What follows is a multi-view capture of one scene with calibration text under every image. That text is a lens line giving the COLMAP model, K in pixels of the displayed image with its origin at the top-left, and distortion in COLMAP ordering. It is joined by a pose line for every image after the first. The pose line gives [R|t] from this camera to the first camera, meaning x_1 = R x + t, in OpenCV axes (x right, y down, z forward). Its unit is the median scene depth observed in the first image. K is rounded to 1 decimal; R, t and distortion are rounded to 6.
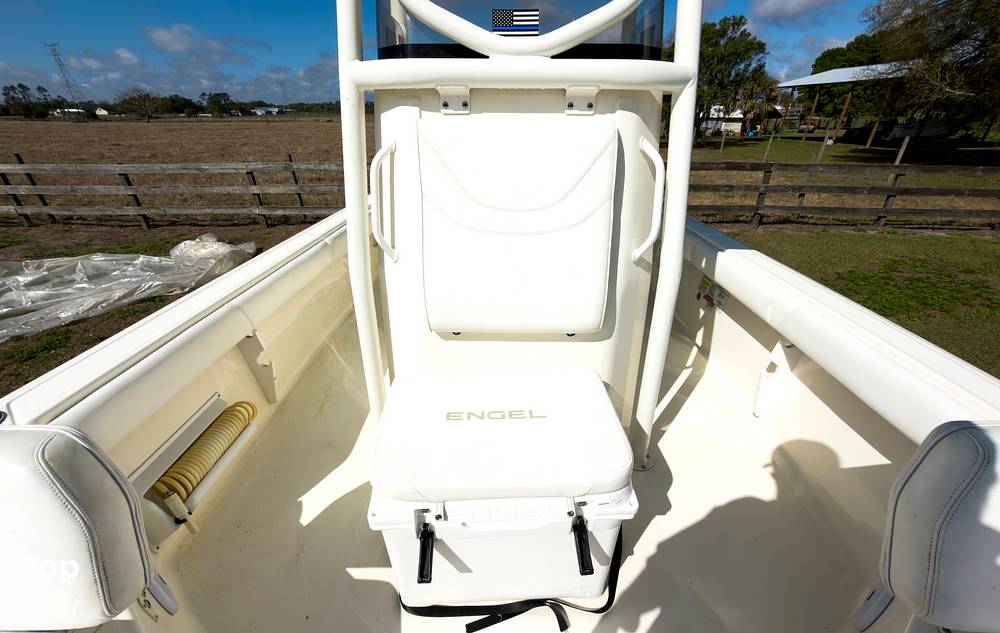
lens RADIAL K [[402.5, 0, 492.6], [0, 402.5, 338.5], [0, 0, 1]] dist [0.001142, -0.000094]
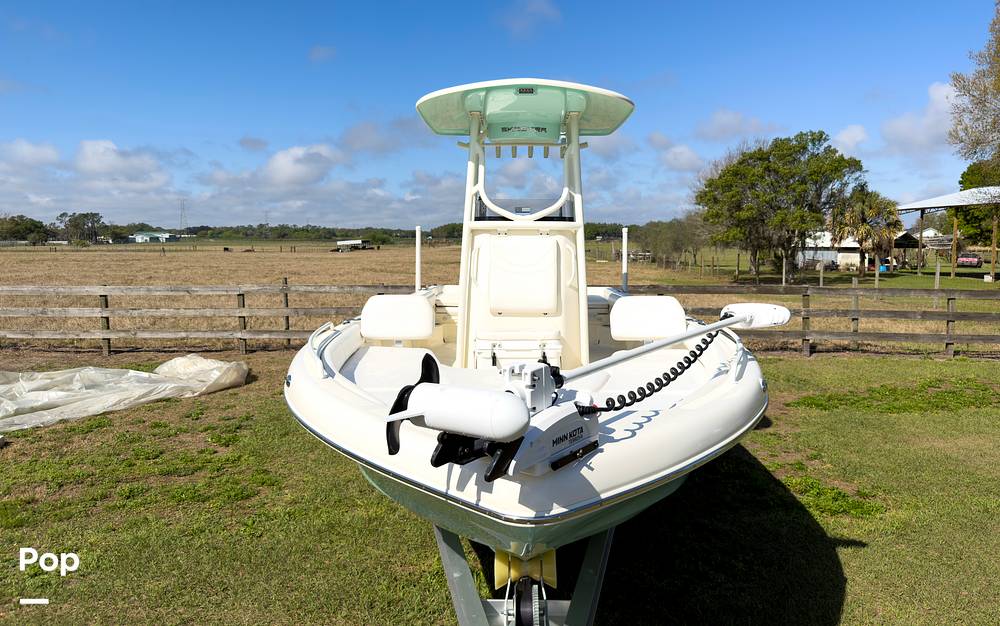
lens RADIAL K [[719.2, 0, 478.3], [0, 719.2, 309.8], [0, 0, 1]] dist [0.004872, -0.010447]
pose [[0.999667, 0.005100, -0.025306, -0.005197], [-0.014859, 0.915277, -0.402551, 0.079922], [0.021109, 0.402793, 0.915048, -0.140112]]
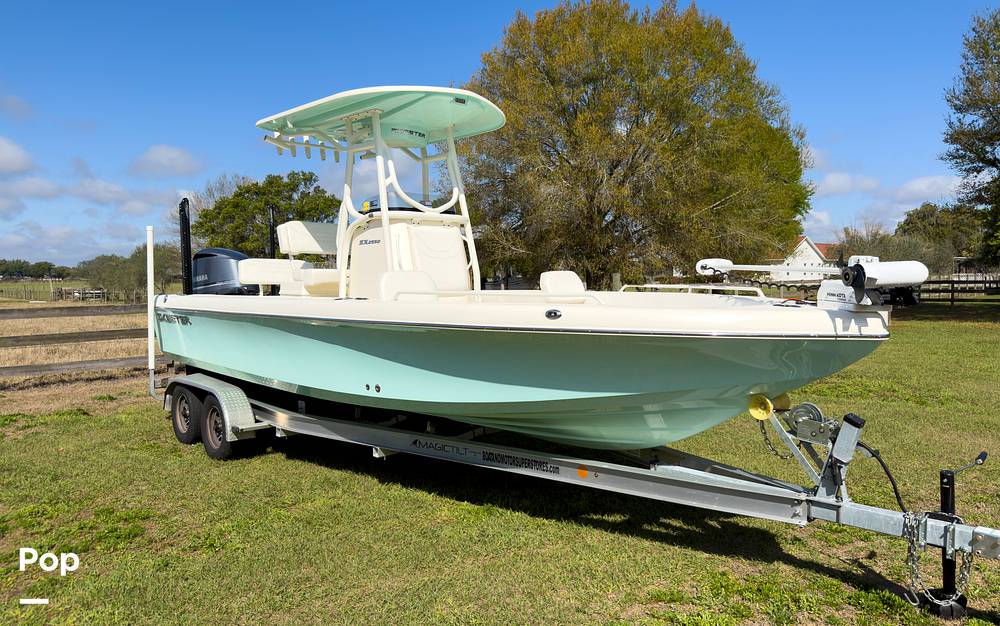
lens RADIAL K [[719.2, 0, 508.8], [0, 719.2, 317.5], [0, 0, 1]] dist [0.004872, -0.010447]
pose [[0.723692, -0.041386, 0.688881, -0.140746], [0.341858, 0.888624, -0.305747, 0.083936], [-0.599502, 0.456766, 0.657238, -0.115351]]
